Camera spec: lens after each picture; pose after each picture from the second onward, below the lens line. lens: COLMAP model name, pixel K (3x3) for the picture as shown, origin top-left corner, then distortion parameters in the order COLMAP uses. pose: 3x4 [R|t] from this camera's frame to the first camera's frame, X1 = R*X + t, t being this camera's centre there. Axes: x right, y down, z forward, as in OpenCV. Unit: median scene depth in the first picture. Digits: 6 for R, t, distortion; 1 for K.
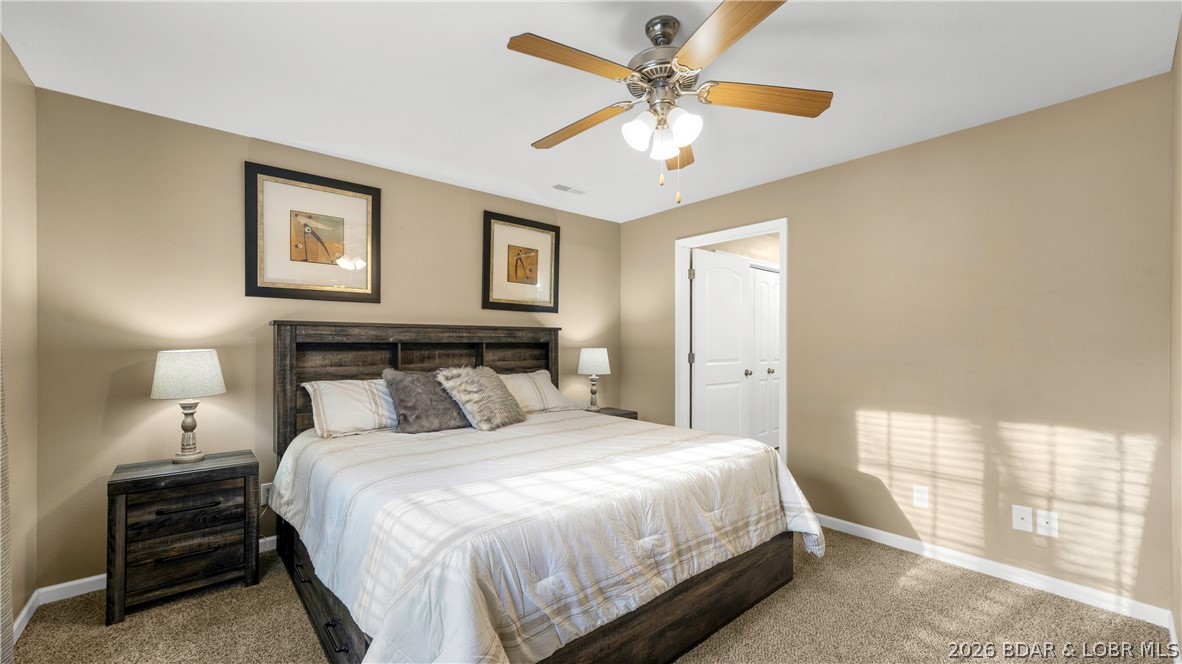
lens RADIAL K [[486.1, 0, 591.0], [0, 486.1, 332.0], [0, 0, 1]] dist [-0.001158, 0.000140]
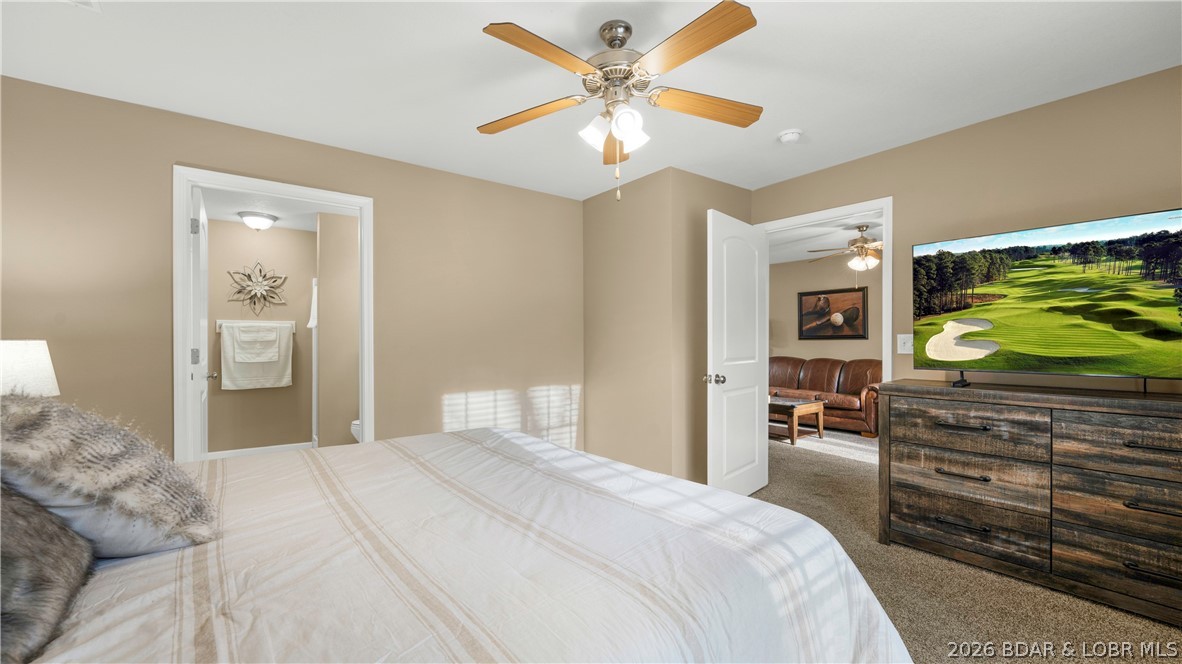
lens RADIAL K [[484.2, 0, 583.8], [0, 484.2, 334.4], [0, 0, 1]] dist [-0.044230, 0.000003]
pose [[0.029739, 0.017110, 0.999411, -0.711569], [-0.021725, 0.999628, -0.016467, 0.042466], [-0.999322, -0.021222, 0.030099, 0.828317]]
